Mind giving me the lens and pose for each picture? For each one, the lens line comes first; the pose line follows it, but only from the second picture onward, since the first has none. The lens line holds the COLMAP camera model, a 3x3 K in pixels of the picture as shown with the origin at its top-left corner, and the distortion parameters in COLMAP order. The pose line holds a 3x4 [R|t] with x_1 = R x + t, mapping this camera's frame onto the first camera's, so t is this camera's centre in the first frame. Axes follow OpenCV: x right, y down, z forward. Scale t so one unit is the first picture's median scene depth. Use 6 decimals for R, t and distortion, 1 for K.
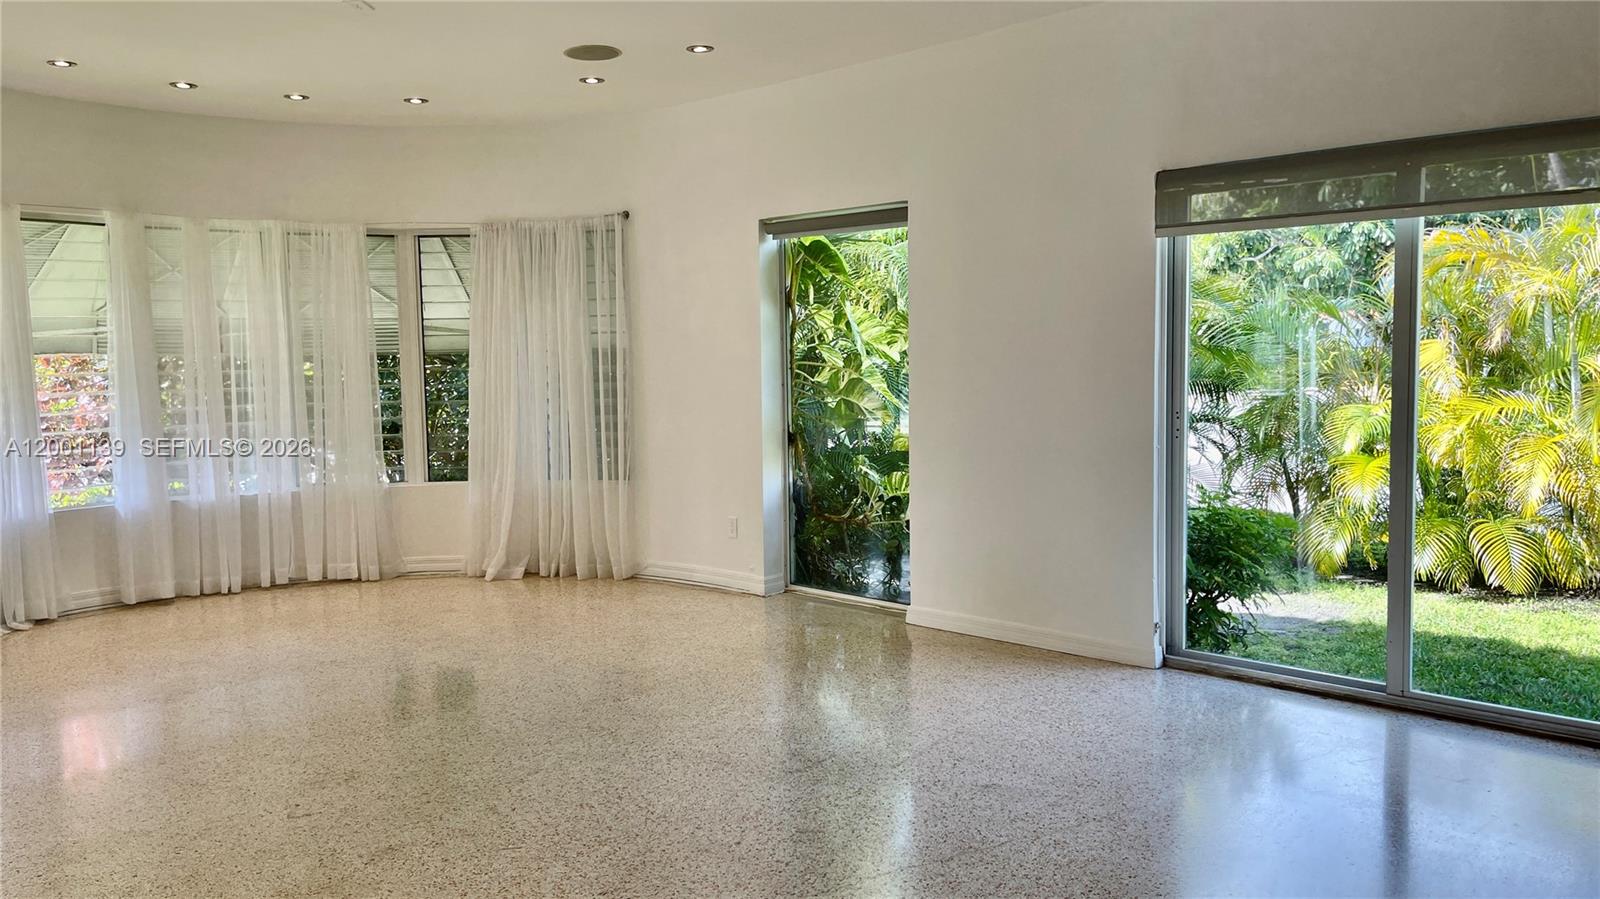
lens RADIAL K [[1203.0, 0, 814.2], [0, 1203.0, 440.1], [0, 0, 1]] dist [0.067156, -0.080750]
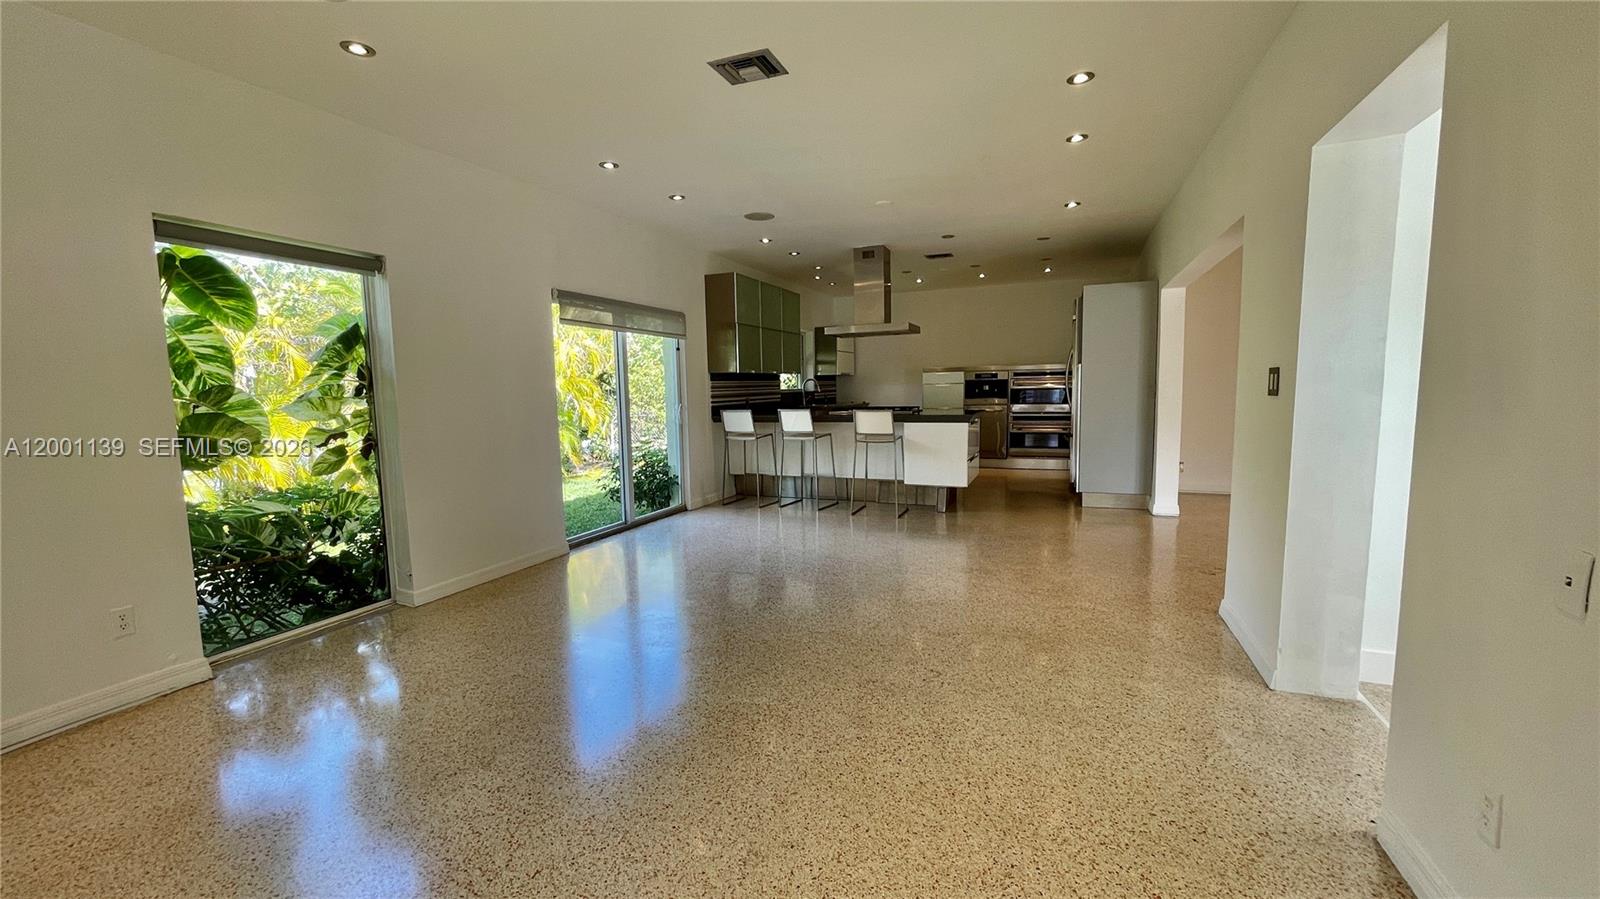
lens RADIAL K [[642.9, 0, 792.3], [0, 642.9, 457.6], [0, 0, 1]] dist [-0.003116, 0.000033]
pose [[-0.357367, -0.080893, 0.930454, -0.576456], [0.092679, 0.988253, 0.121515, -0.035982], [-0.929354, 0.129659, -0.345672, 0.751364]]
